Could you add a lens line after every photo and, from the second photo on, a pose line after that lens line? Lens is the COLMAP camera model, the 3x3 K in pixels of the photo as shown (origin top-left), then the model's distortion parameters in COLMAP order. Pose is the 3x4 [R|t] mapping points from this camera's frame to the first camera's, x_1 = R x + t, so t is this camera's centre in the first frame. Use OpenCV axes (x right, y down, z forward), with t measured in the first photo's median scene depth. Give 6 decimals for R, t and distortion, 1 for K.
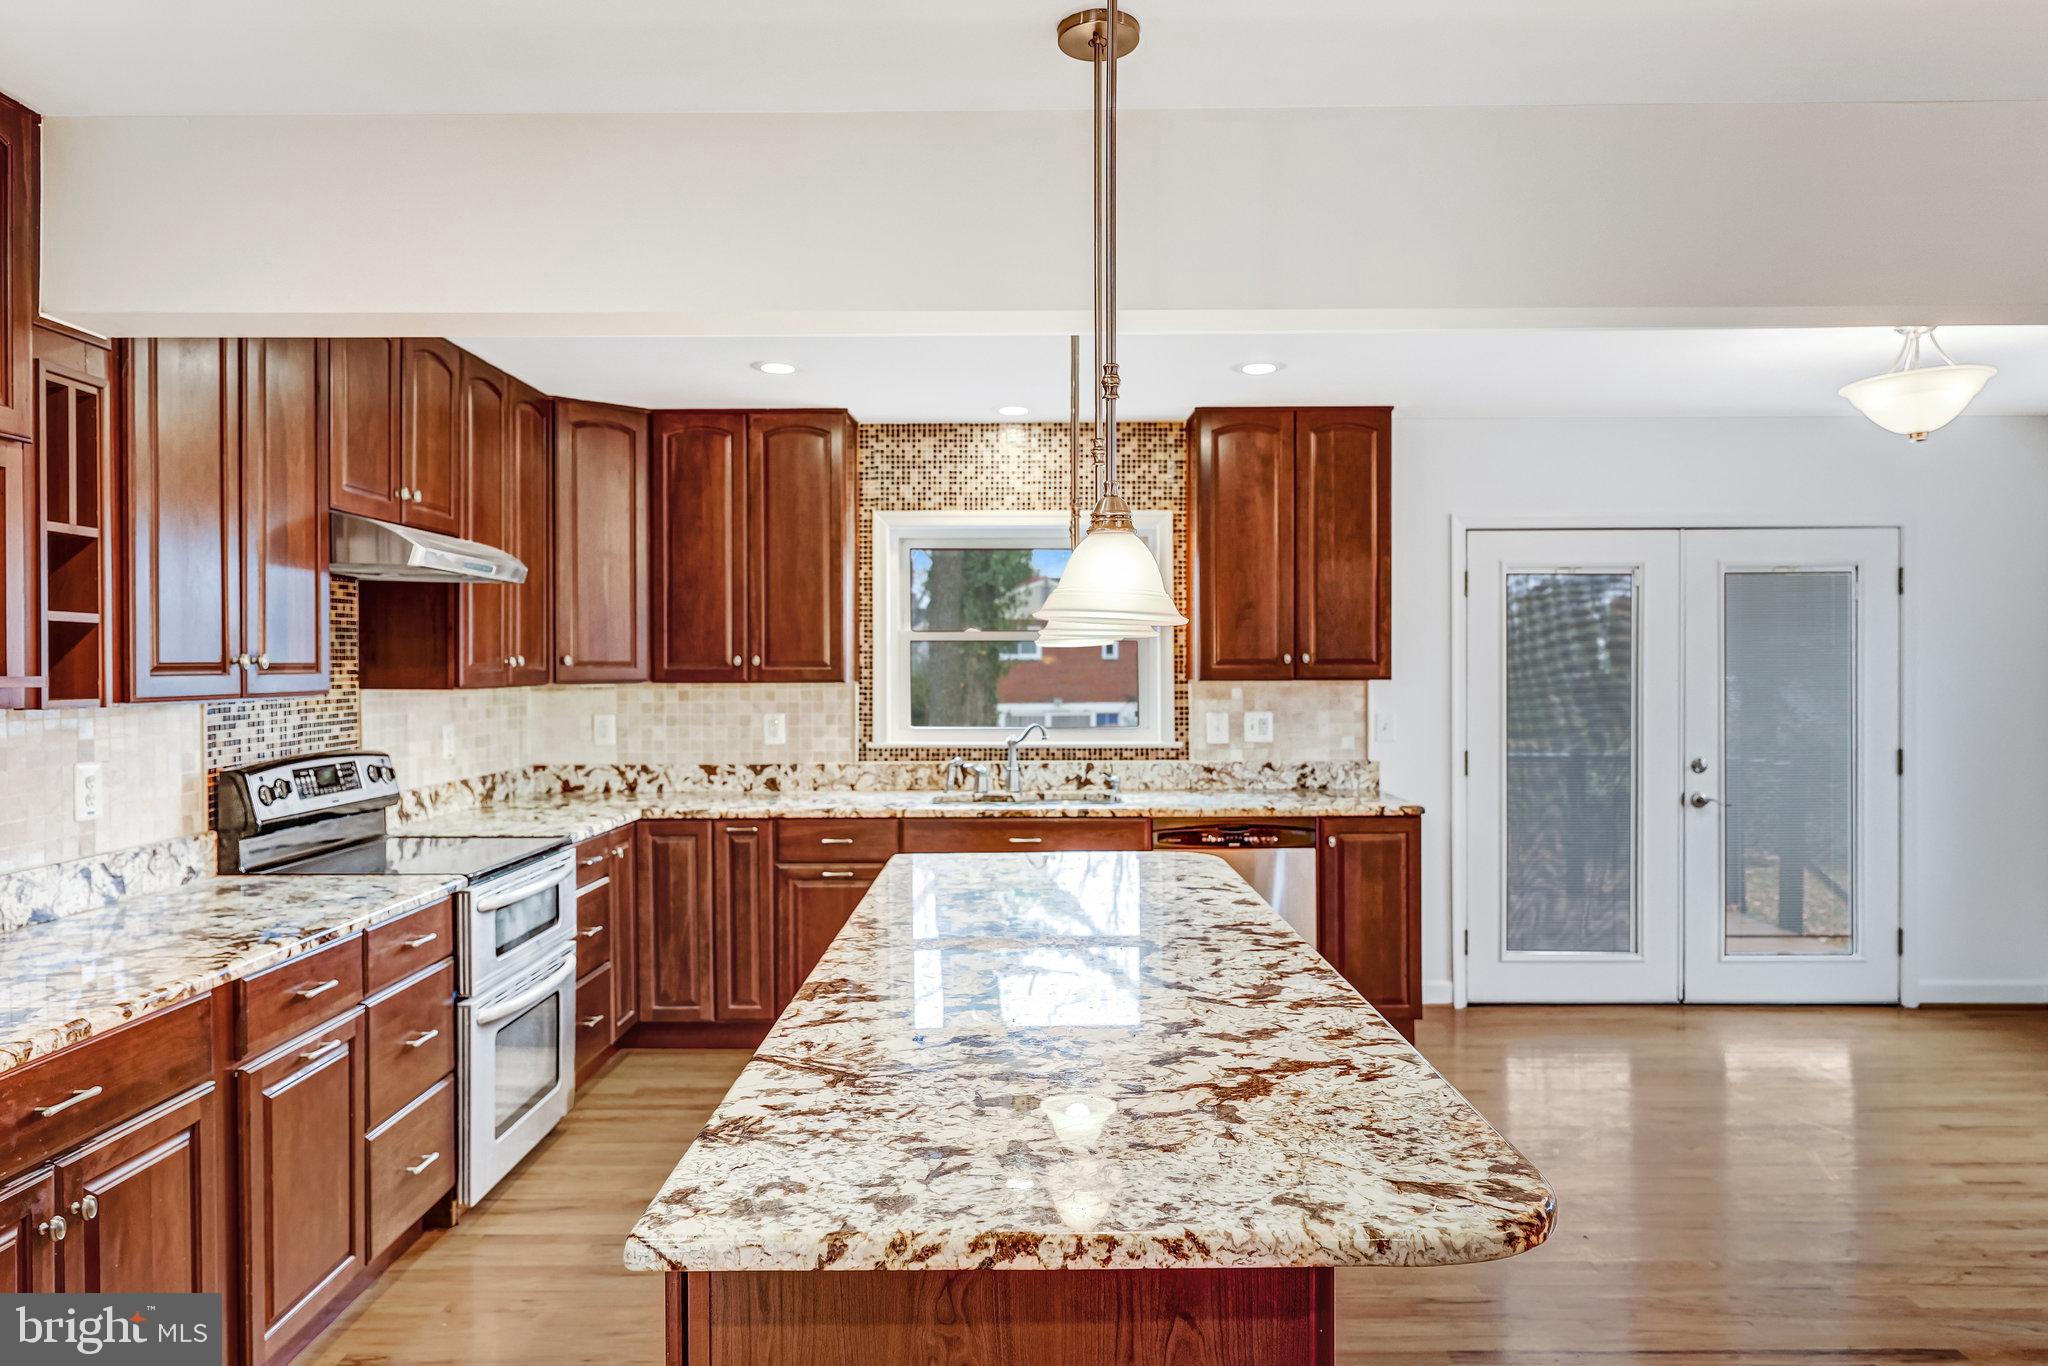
lens RADIAL K [[1319.9, 0, 1016.6], [0, 1319.9, 684.5], [0, 0, 1]] dist [0.002044, -0.002084]
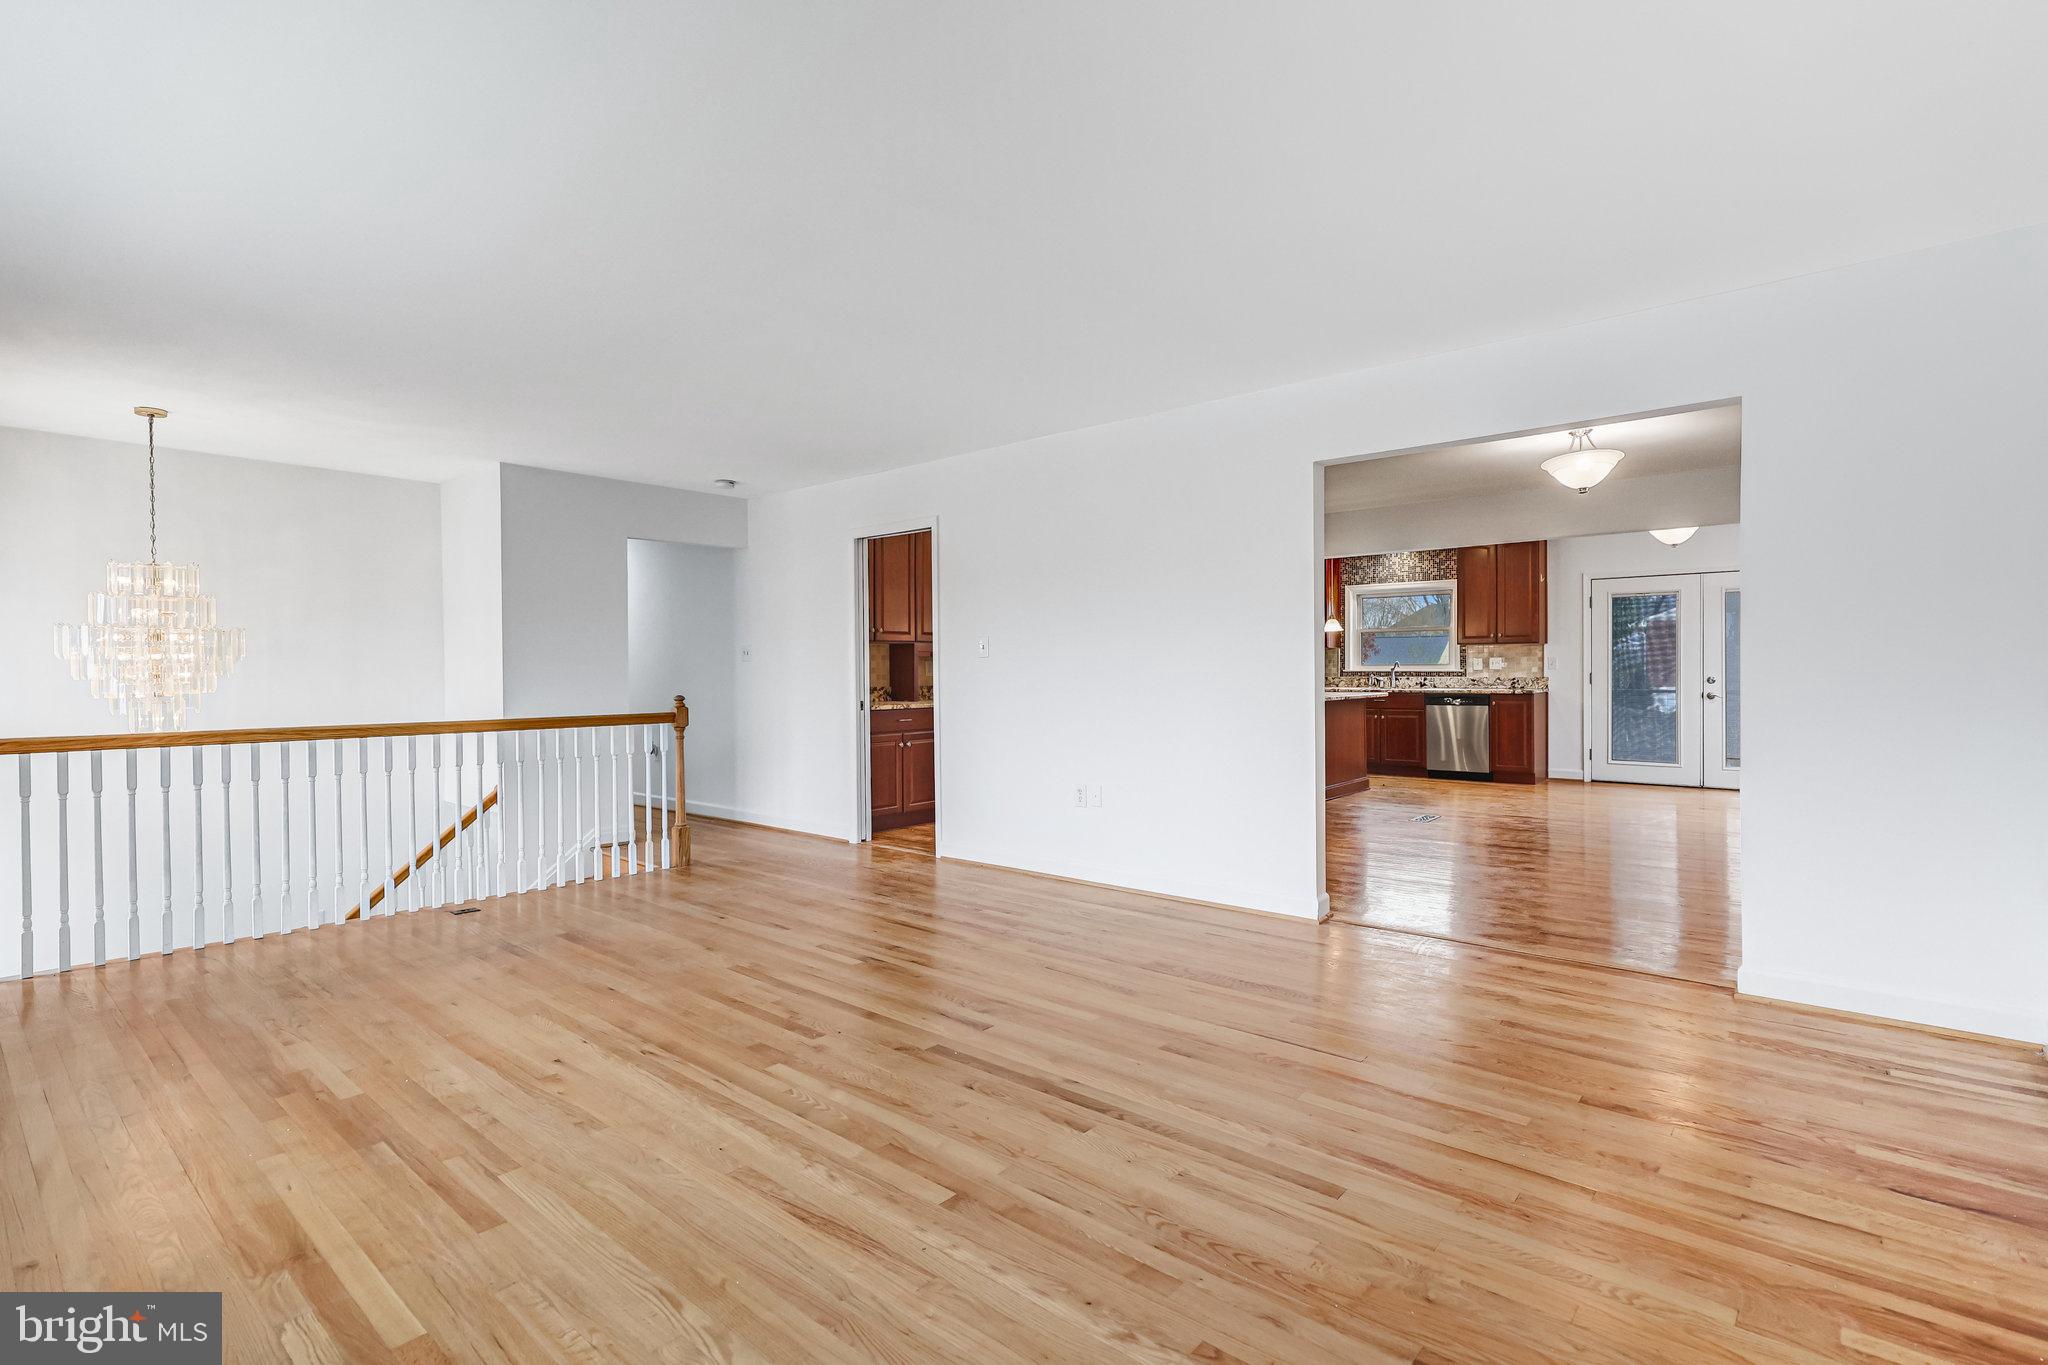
lens RADIAL K [[974.2, 0, 1035.8], [0, 974.2, 676.9], [0, 0, 1]] dist [-0.009636, 0.008348]
pose [[0.770619, 0.004007, -0.637283, 0.731262], [-0.004799, 0.999988, 0.000484, 0.065109], [0.637277, 0.002685, 0.770630, -1.040307]]
